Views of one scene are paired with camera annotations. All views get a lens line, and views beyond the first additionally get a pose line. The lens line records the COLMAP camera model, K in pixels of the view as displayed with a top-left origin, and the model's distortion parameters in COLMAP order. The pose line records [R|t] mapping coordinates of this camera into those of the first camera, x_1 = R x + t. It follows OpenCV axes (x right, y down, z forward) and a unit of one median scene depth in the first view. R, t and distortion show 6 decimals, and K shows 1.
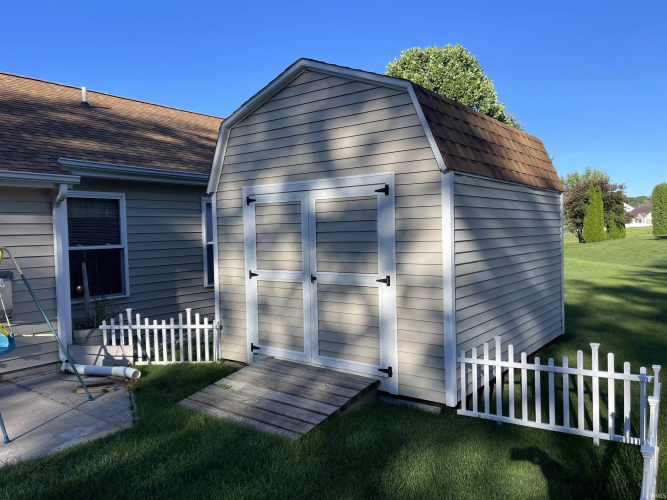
lens RADIAL K [[509.0, 0, 333.5], [0, 509.0, 250.0], [0, 0, 1]] dist [0.039419, -0.006735]
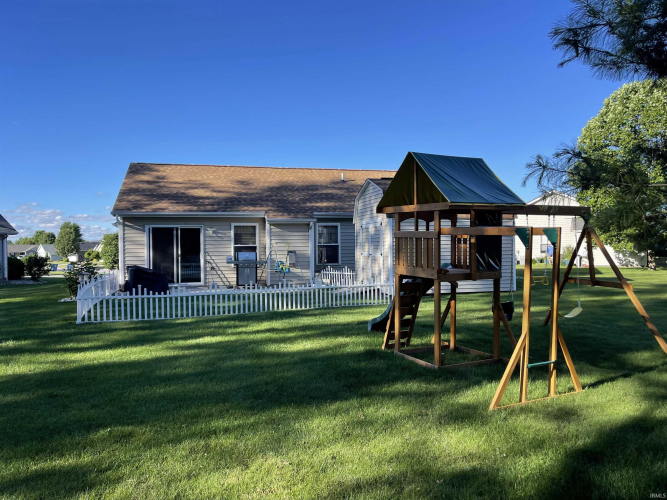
lens RADIAL K [[509.0, 0, 333.5], [0, 509.0, 250.0], [0, 0, 1]] dist [0.039419, -0.006735]
pose [[0.786692, 0.023161, -0.616911, 1.340478], [-0.023106, 0.999700, 0.008067, 0.001930], [0.616913, 0.007908, 0.786991, -1.180794]]
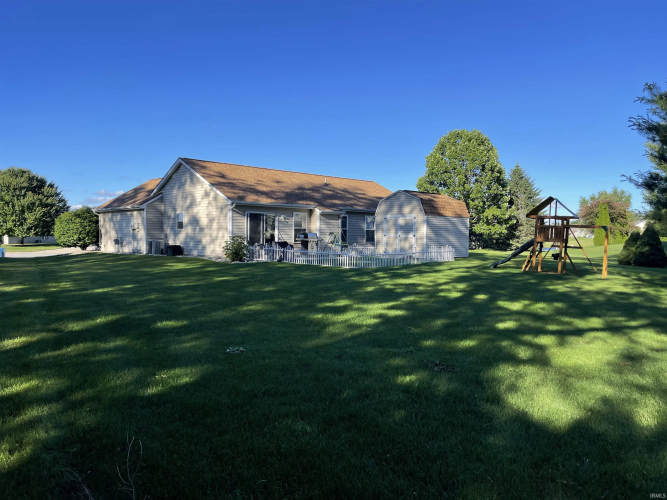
lens RADIAL K [[509.0, 0, 333.5], [0, 509.0, 250.0], [0, 0, 1]] dist [0.039419, -0.006735]
pose [[0.988329, 0.046992, -0.144908, 0.043429], [-0.045131, 0.998851, 0.016109, 0.108692], [0.145499, -0.009381, 0.989314, -3.262315]]
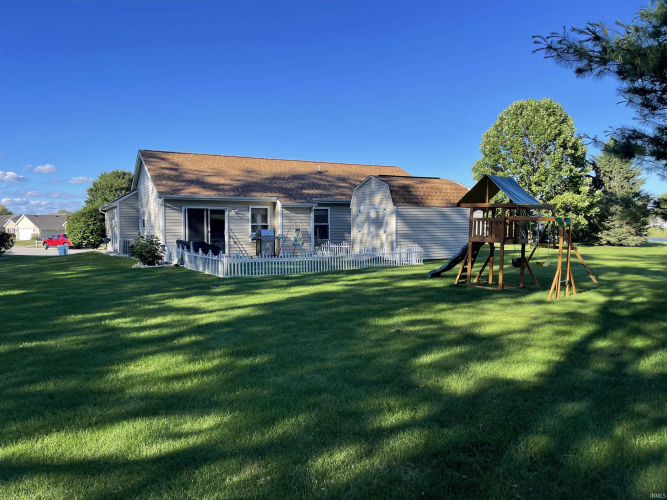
lens RADIAL K [[509.0, 0, 333.5], [0, 509.0, 250.0], [0, 0, 1]] dist [0.039419, -0.006735]
pose [[0.915184, 0.046853, -0.400303, 1.071703], [-0.032949, 0.998593, 0.041551, 0.025958], [0.401686, -0.024838, 0.915441, -2.271100]]
